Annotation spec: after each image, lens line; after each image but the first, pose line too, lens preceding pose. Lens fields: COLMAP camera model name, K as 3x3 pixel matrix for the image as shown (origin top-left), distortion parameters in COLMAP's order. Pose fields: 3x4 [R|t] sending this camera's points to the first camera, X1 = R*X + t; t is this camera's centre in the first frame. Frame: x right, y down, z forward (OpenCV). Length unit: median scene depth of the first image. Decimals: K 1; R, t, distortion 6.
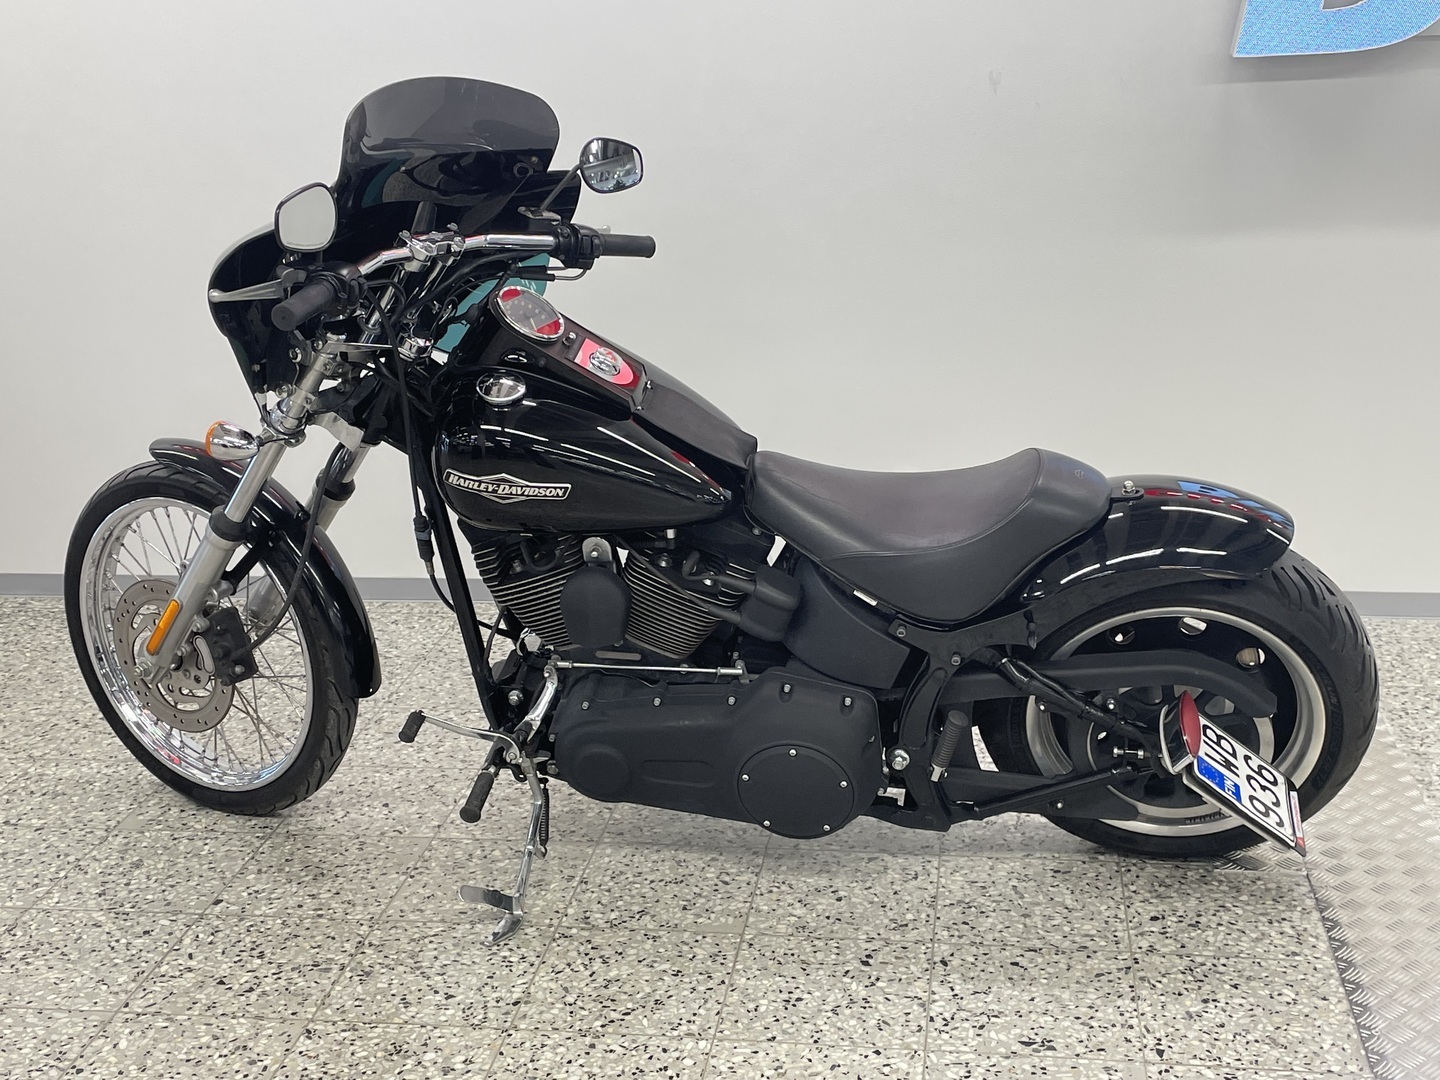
lens RADIAL K [[1848.8, 0, 725.4], [0, 1848.8, 551.5], [0, 0, 1]] dist [0.056114, 0.000000]
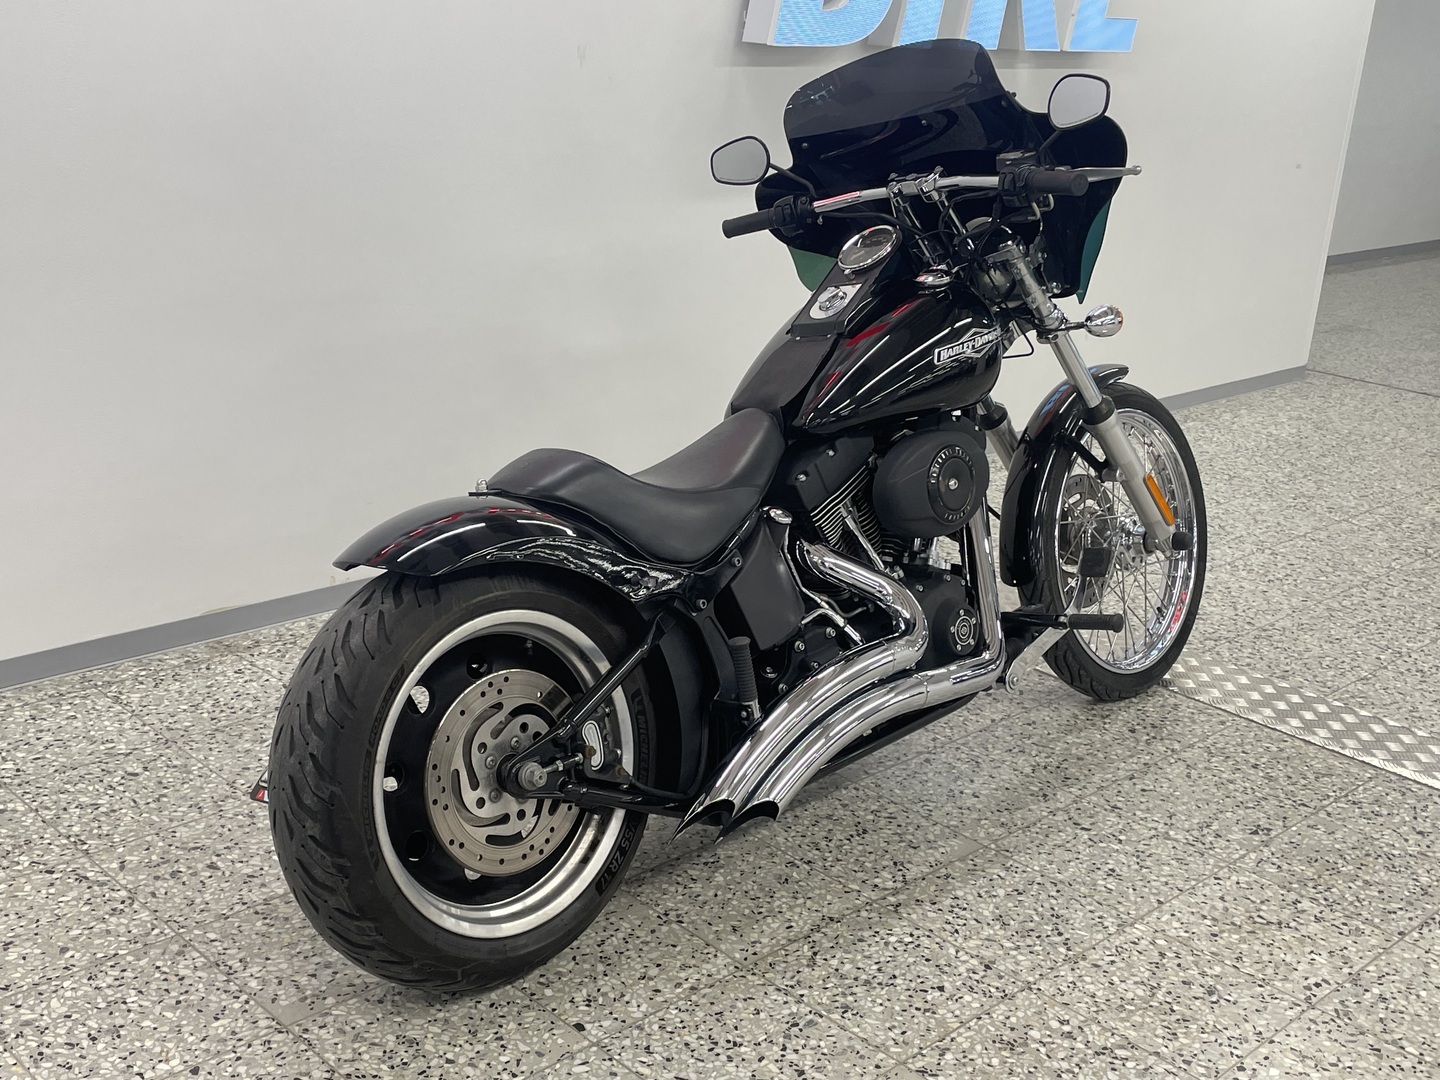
lens RADIAL K [[1680.9, 0, 694.4], [0, 1680.9, 555.0], [0, 0, 1]] dist [0.055527, 0.000000]
pose [[0.607517, -0.190629, 0.771093, -0.831486], [0.154345, 0.980602, 0.120820, -0.110766], [-0.779167, 0.045614, 0.625155, 0.497338]]
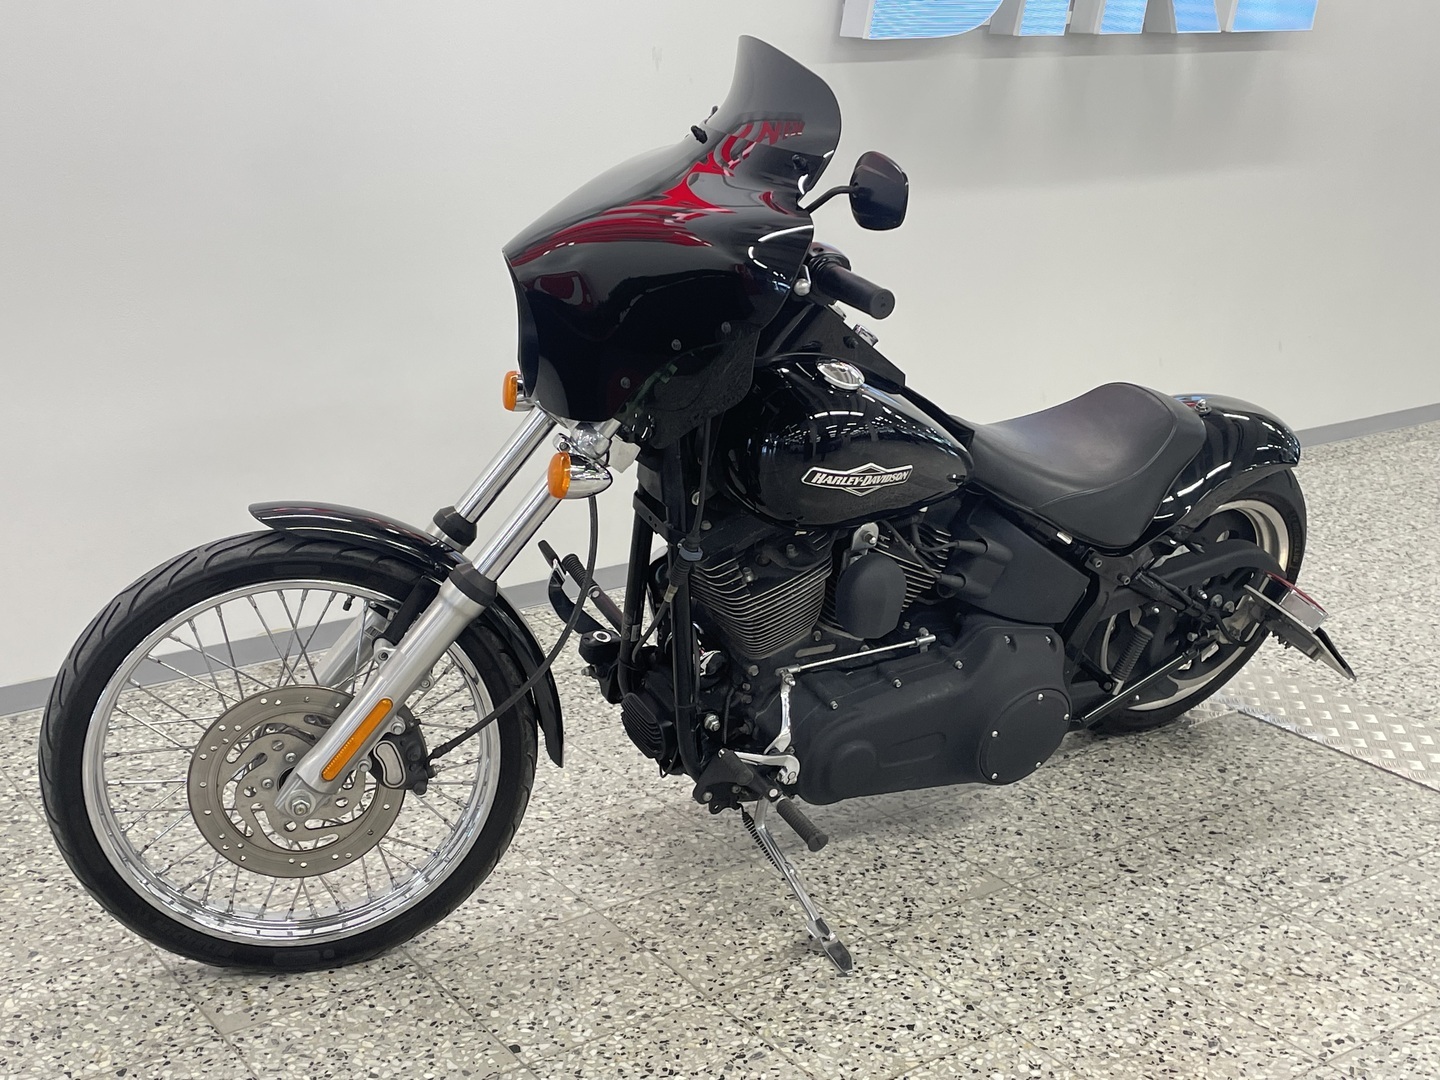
lens RADIAL K [[1848.8, 0, 714.6], [0, 1848.8, 543.2], [0, 0, 1]] dist [0.056114, 0.000000]
pose [[0.717844, -0.163832, 0.676653, -0.762578], [0.165897, 0.984174, 0.062293, -0.068861], [-0.676149, 0.067538, 0.733662, 0.348071]]
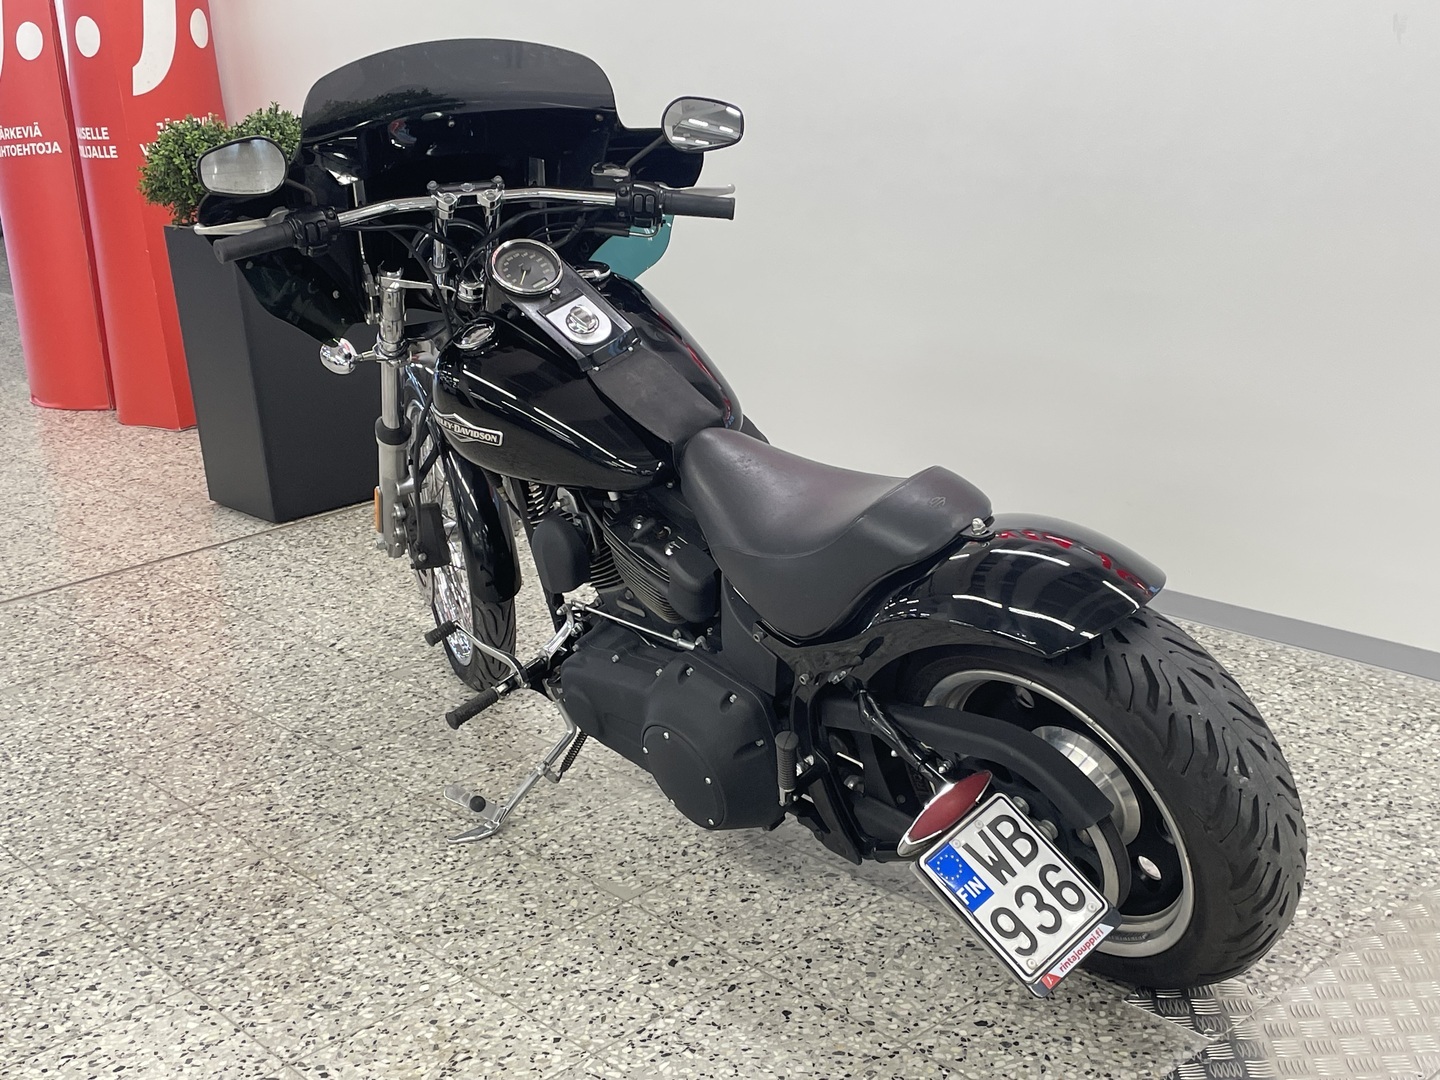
lens RADIAL K [[1848.8, 0, 731.0], [0, 1848.8, 551.5], [0, 0, 1]] dist [0.056114, 0.000000]
pose [[0.771366, 0.176875, -0.611317, 0.630907], [-0.148234, 0.984115, 0.097696, -0.086427], [0.618887, 0.015258, 0.785332, 0.241426]]
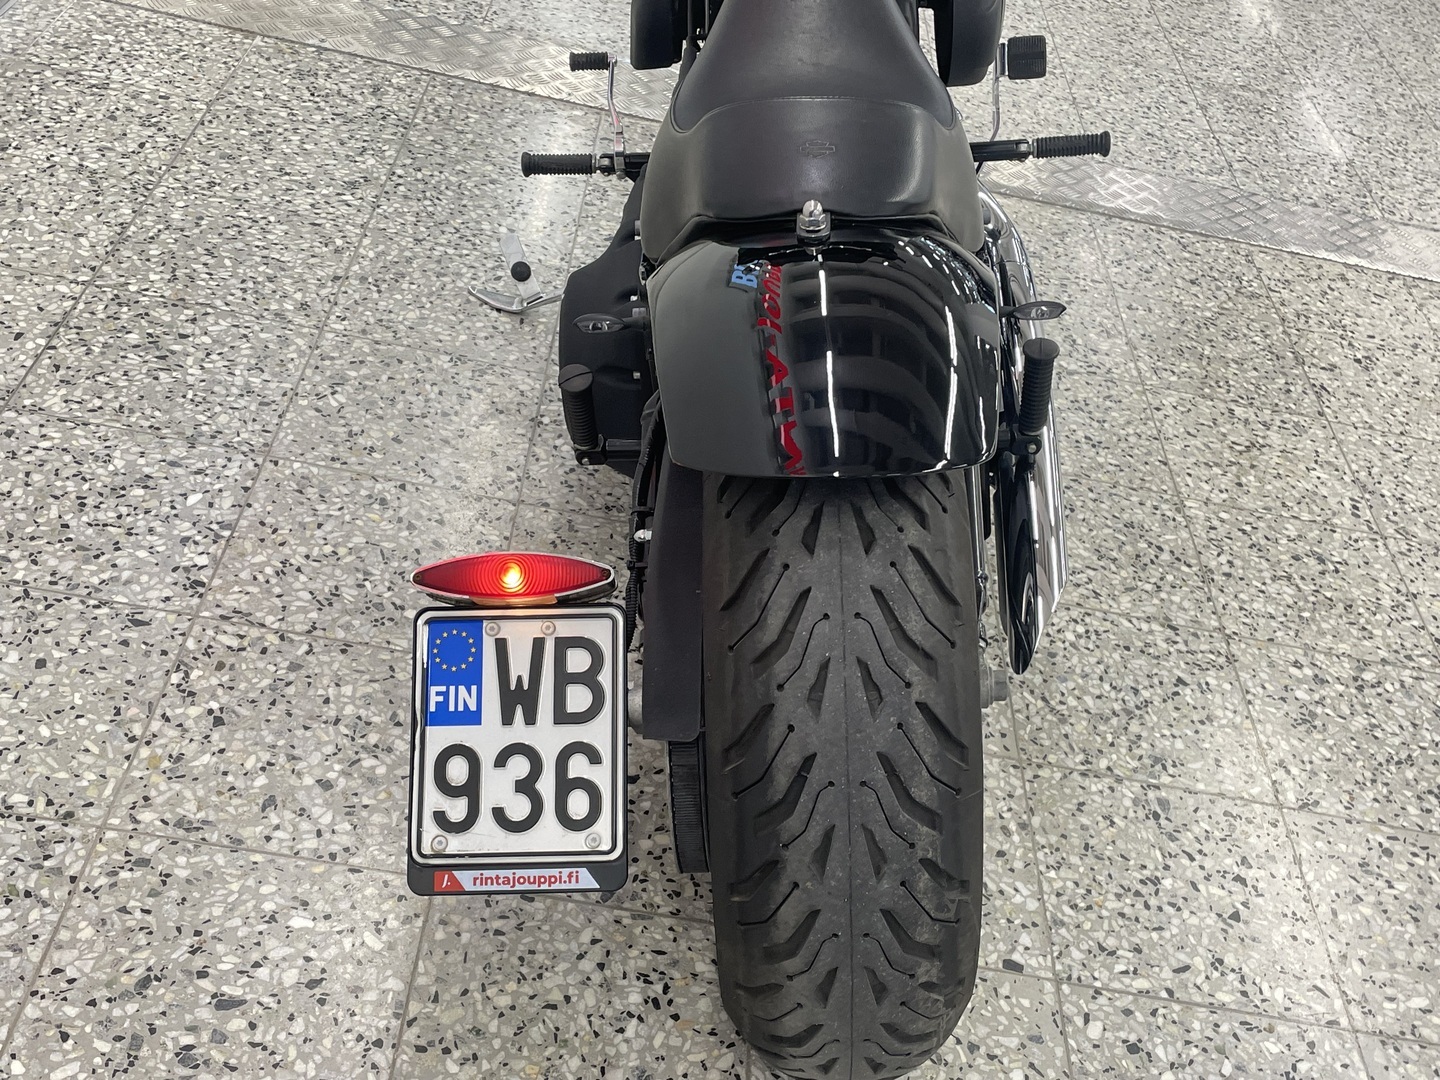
lens RADIAL K [[1680.9, 0, 730.7], [0, 1680.9, 571.2], [0, 0, 1]] dist [0.055527, 0.000000]
pose [[-0.128278, -0.603311, 0.787122, -0.632043], [0.091709, 0.783062, 0.615145, -0.249943], [-0.987489, 0.151096, -0.045121, 1.150637]]
